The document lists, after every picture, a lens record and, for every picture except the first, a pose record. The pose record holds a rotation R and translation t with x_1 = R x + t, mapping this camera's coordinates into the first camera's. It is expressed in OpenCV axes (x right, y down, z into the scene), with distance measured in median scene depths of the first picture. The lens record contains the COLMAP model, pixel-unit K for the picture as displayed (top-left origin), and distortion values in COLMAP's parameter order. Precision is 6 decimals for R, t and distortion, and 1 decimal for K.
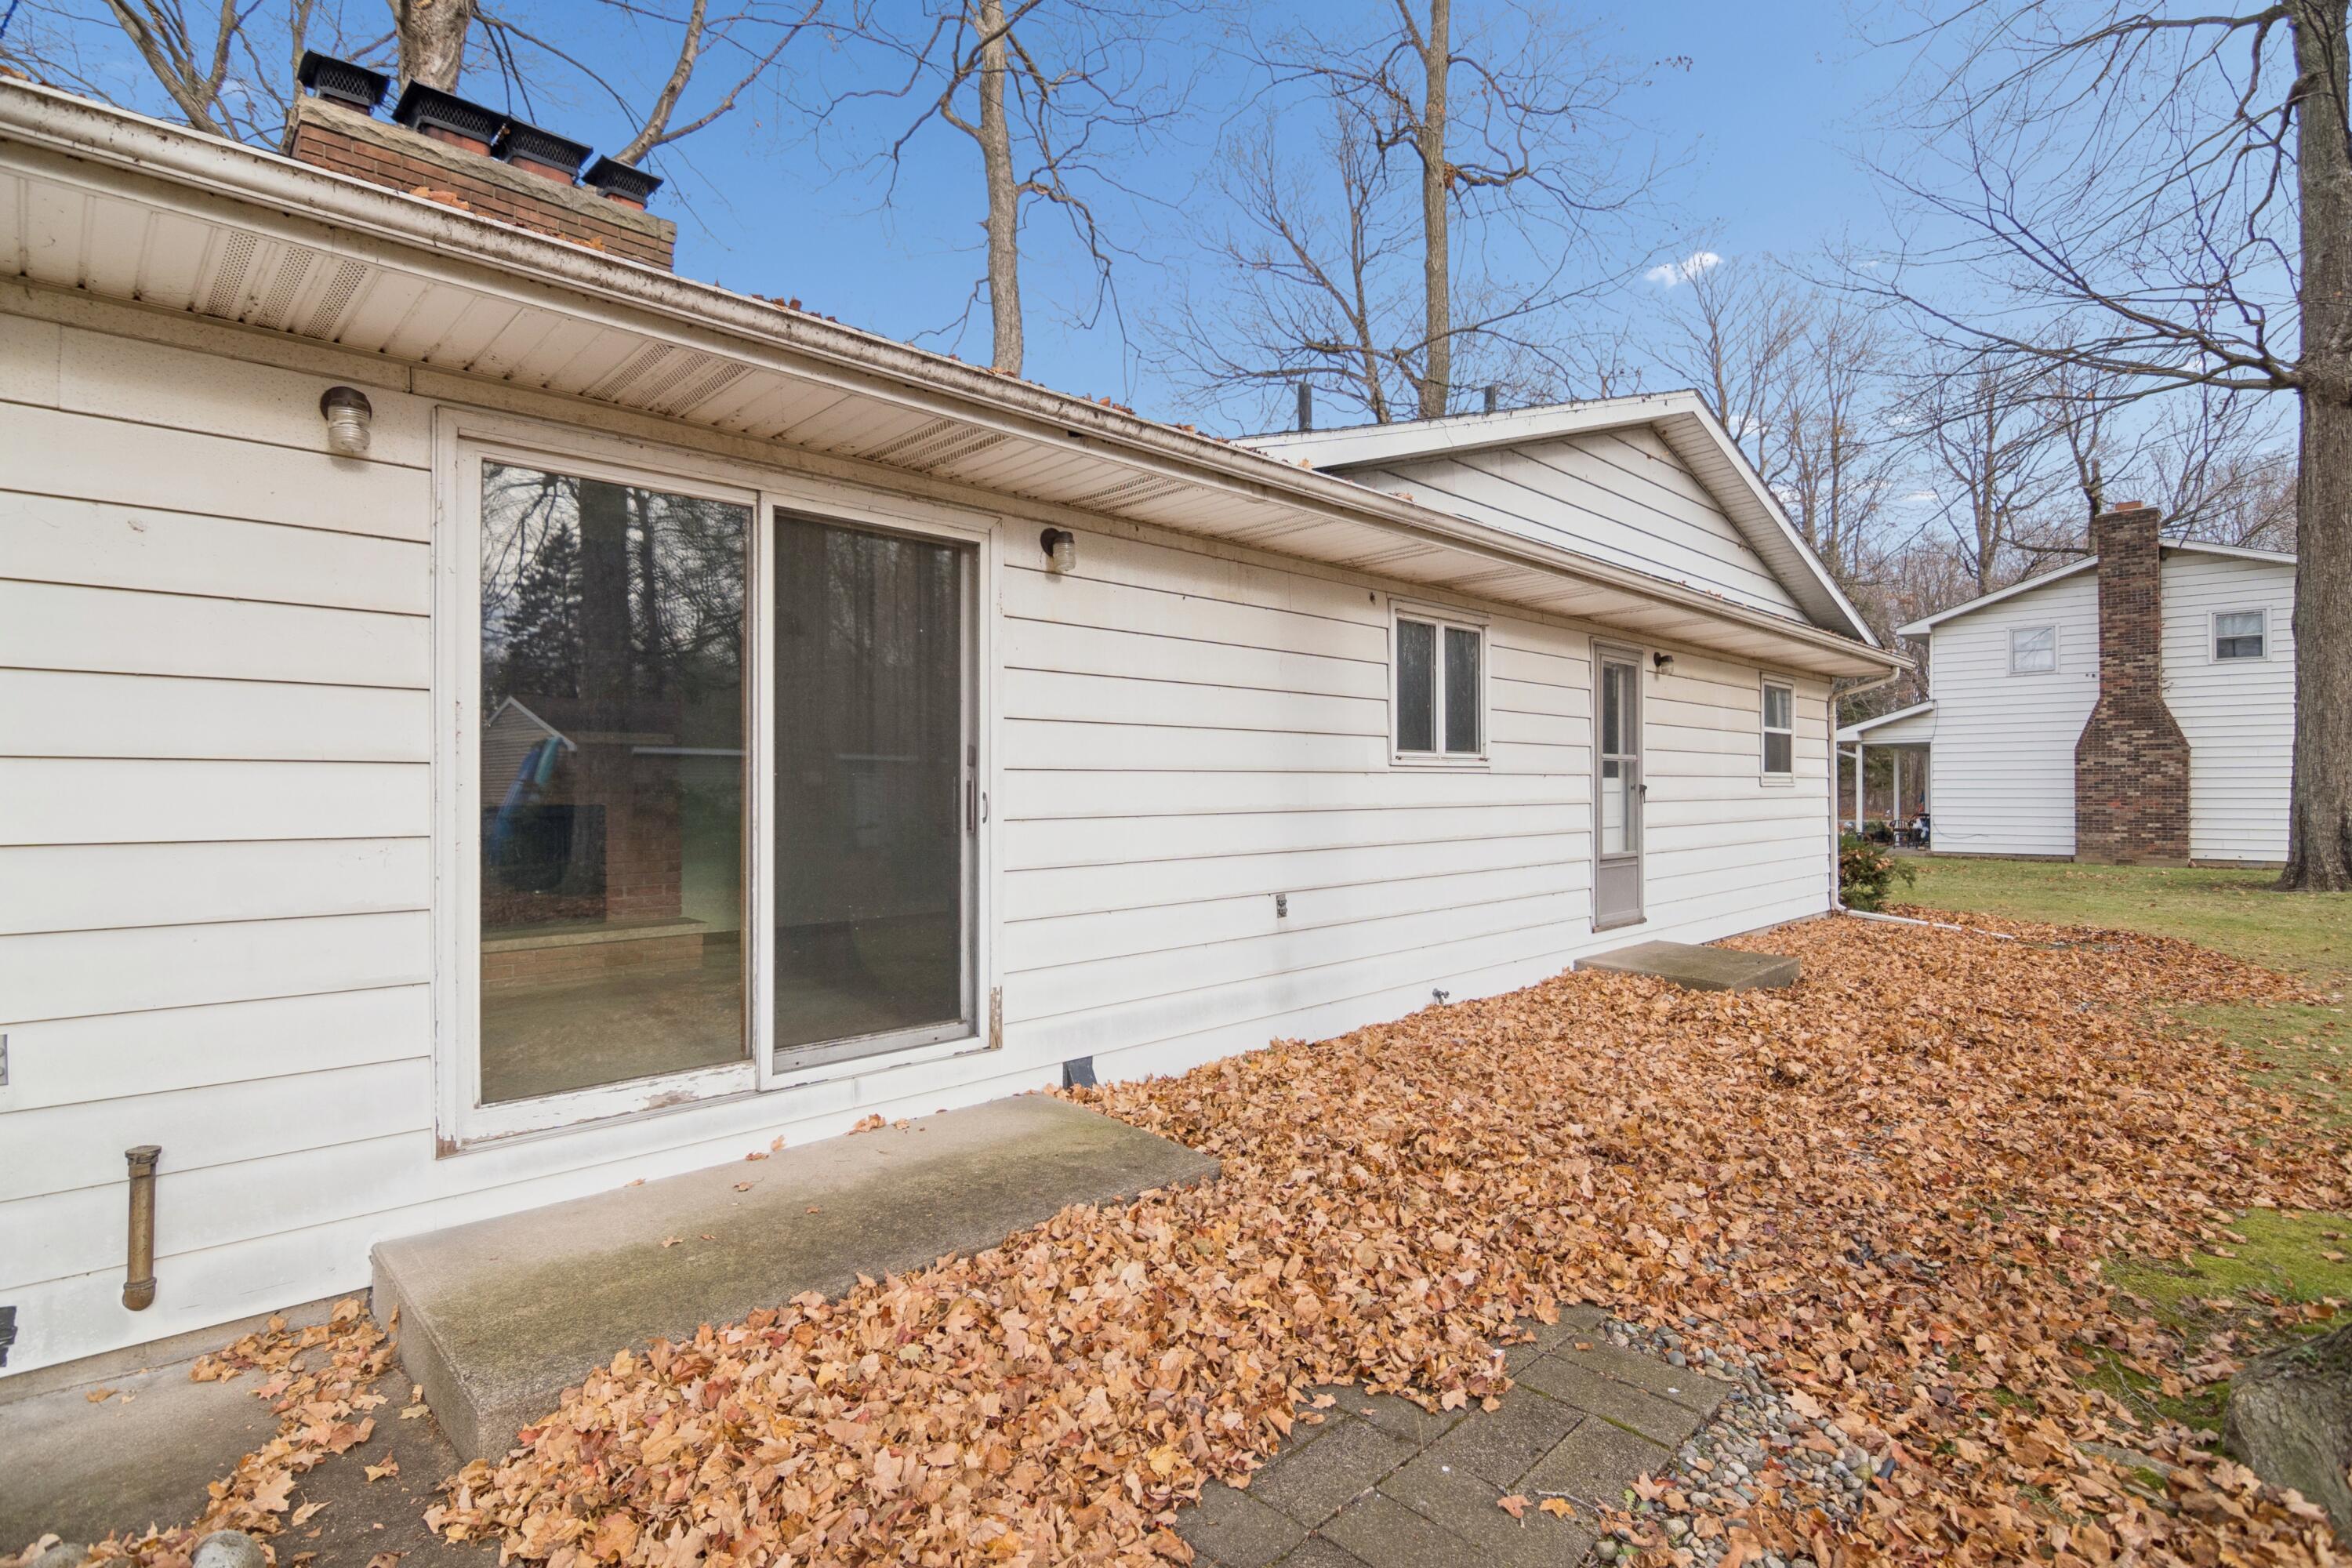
lens RADIAL K [[1121.3, 0, 1170.5], [0, 1121.3, 787.8], [0, 0, 1]] dist [-0.023498, -0.000714]
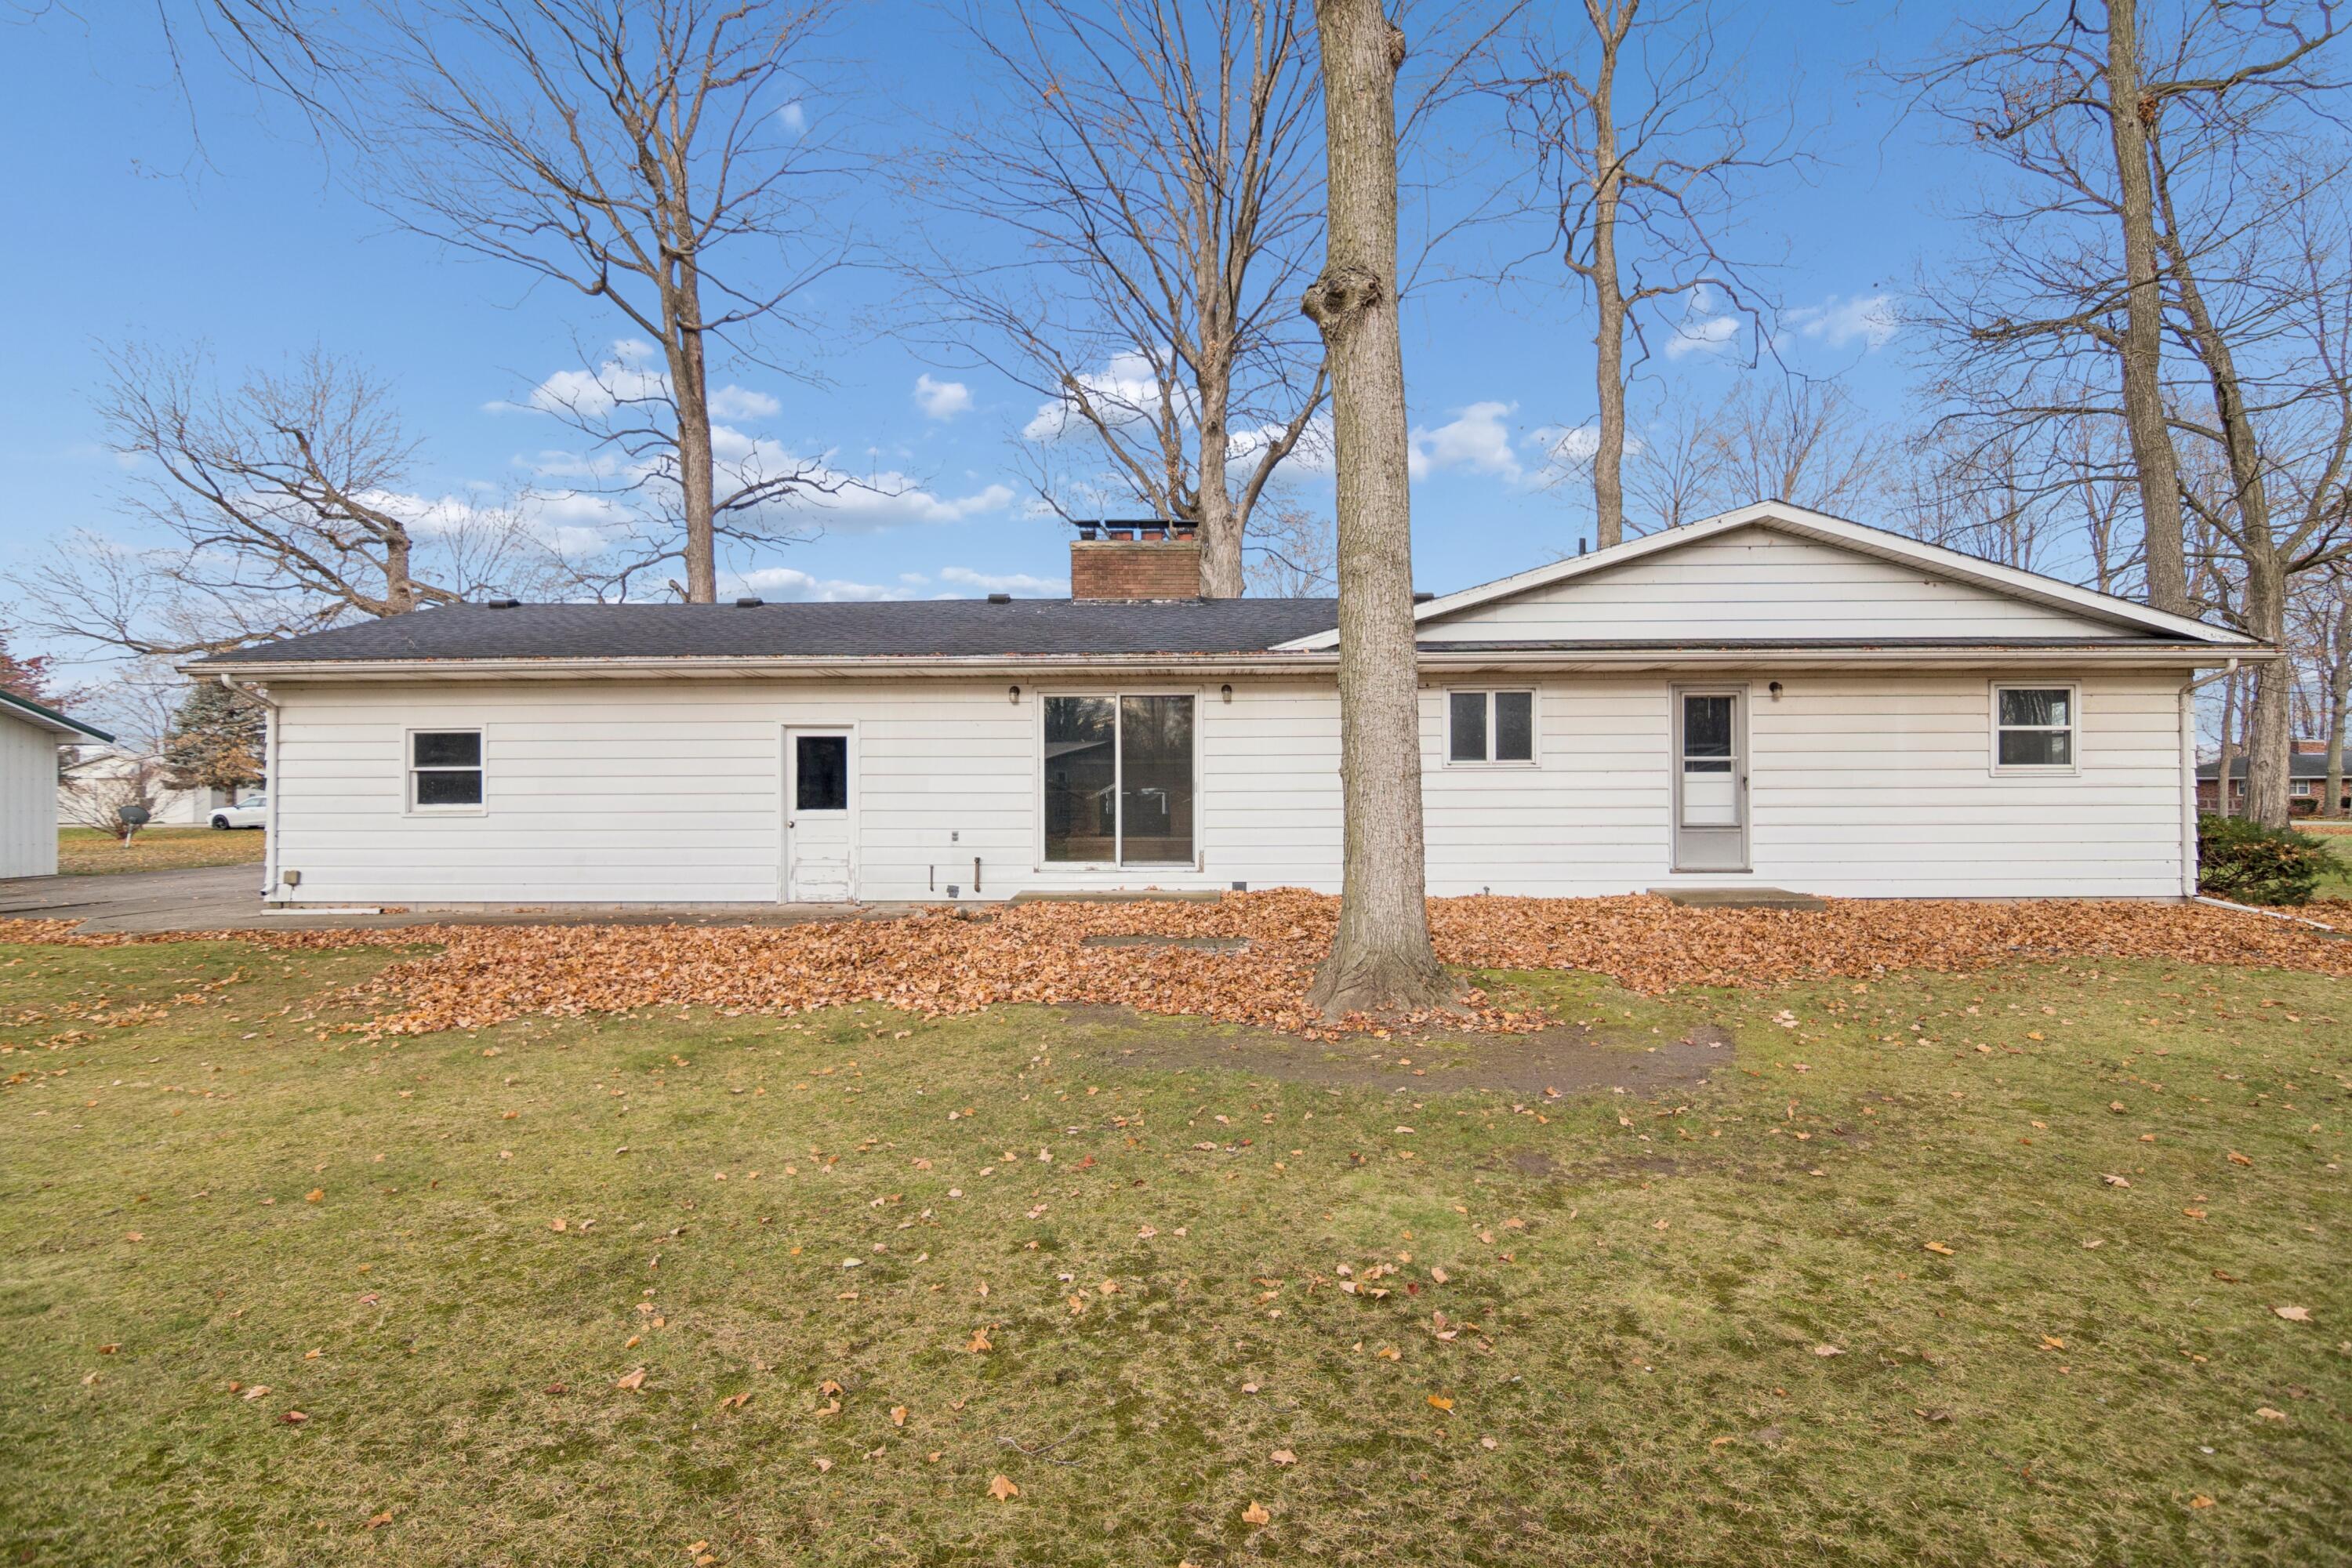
lens RADIAL K [[1121.3, 0, 1180.0], [0, 1121.3, 787.0], [0, 0, 1]] dist [-0.023498, -0.000714]
pose [[0.697101, -0.007362, -0.716935, 1.237731], [0.003268, 0.999970, -0.007090, 0.024896], [0.716965, 0.002600, 0.697104, -0.687716]]
